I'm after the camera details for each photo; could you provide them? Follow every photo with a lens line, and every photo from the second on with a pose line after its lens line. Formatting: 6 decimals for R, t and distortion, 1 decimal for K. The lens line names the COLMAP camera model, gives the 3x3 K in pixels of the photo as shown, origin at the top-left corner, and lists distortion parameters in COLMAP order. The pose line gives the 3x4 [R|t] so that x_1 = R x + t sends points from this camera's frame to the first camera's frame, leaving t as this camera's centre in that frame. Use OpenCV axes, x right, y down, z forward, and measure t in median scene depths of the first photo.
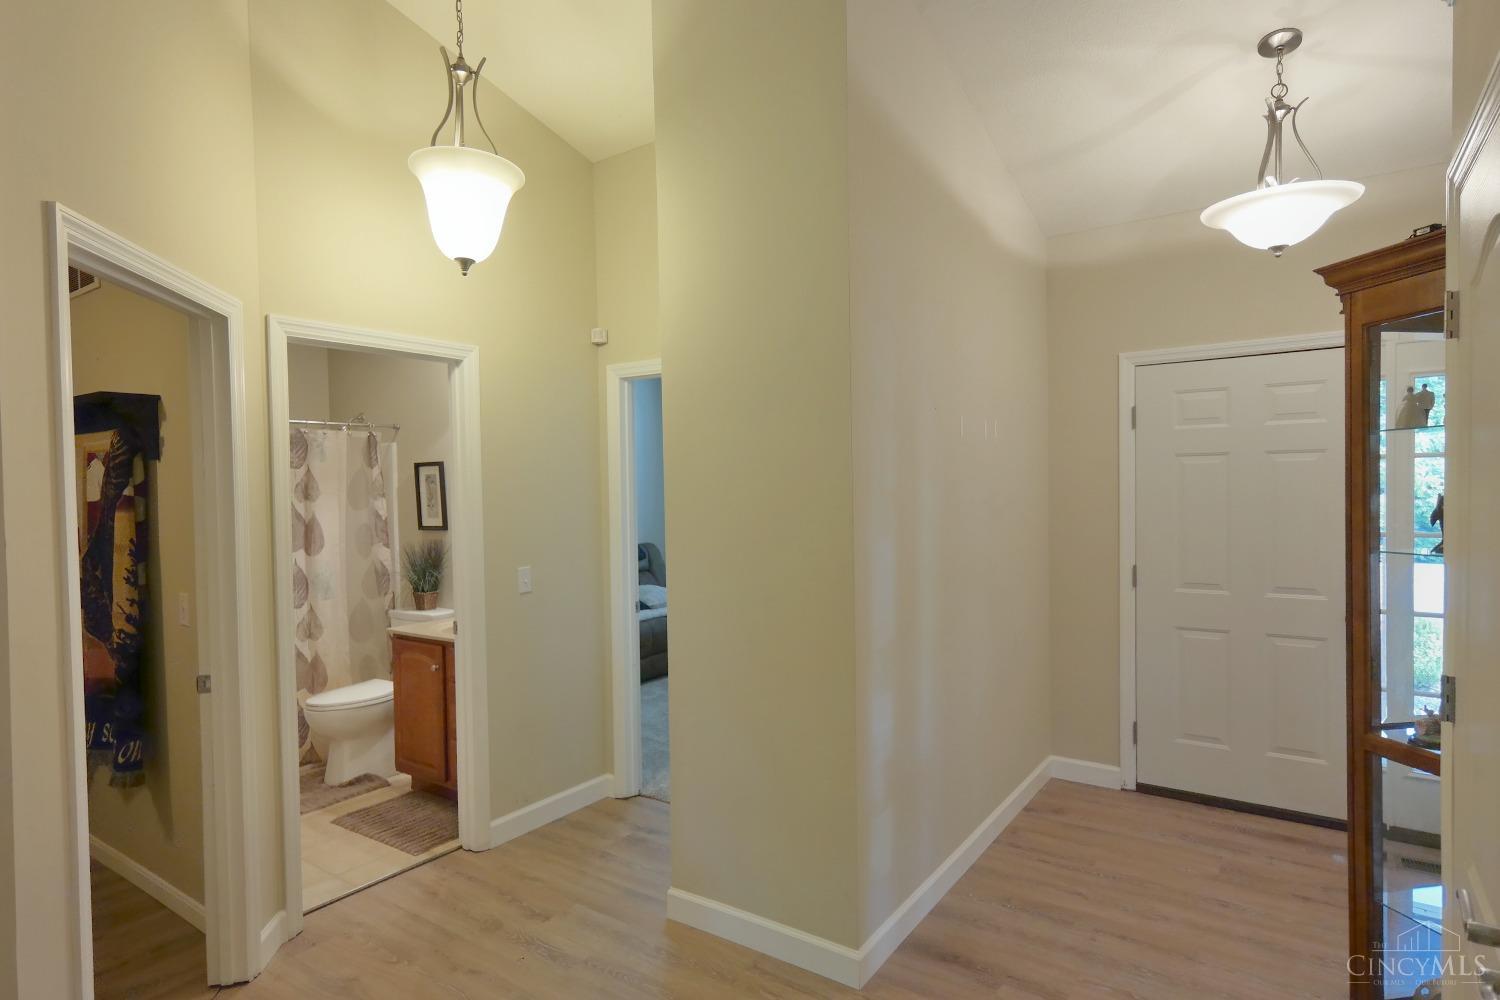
lens RADIAL K [[821.0, 0, 737.7], [0, 821.0, 506.8], [0, 0, 1]] dist [-0.002503, 0.011697]
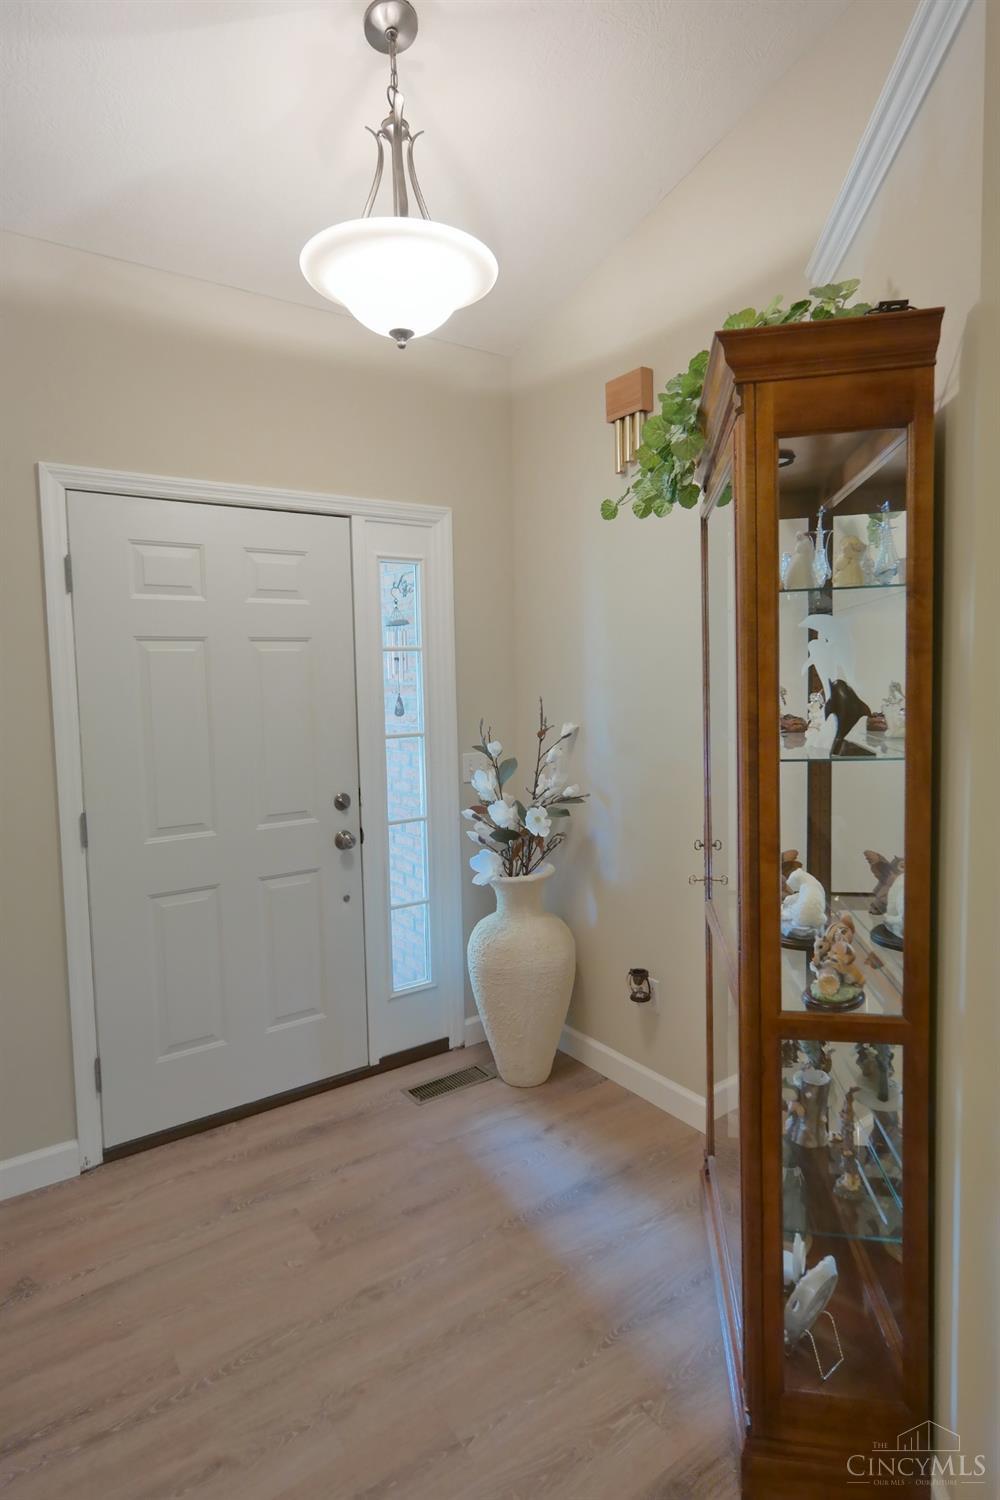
lens RADIAL K [[821.0, 0, 494.2], [0, 821.0, 737.4], [0, 0, 1]] dist [-0.002503, 0.011697]
pose [[0.346313, -0.064503, 0.935899, 0.011637], [0.038870, 0.997763, 0.054383, -0.007954], [-0.937314, 0.017544, 0.348045, 0.480327]]
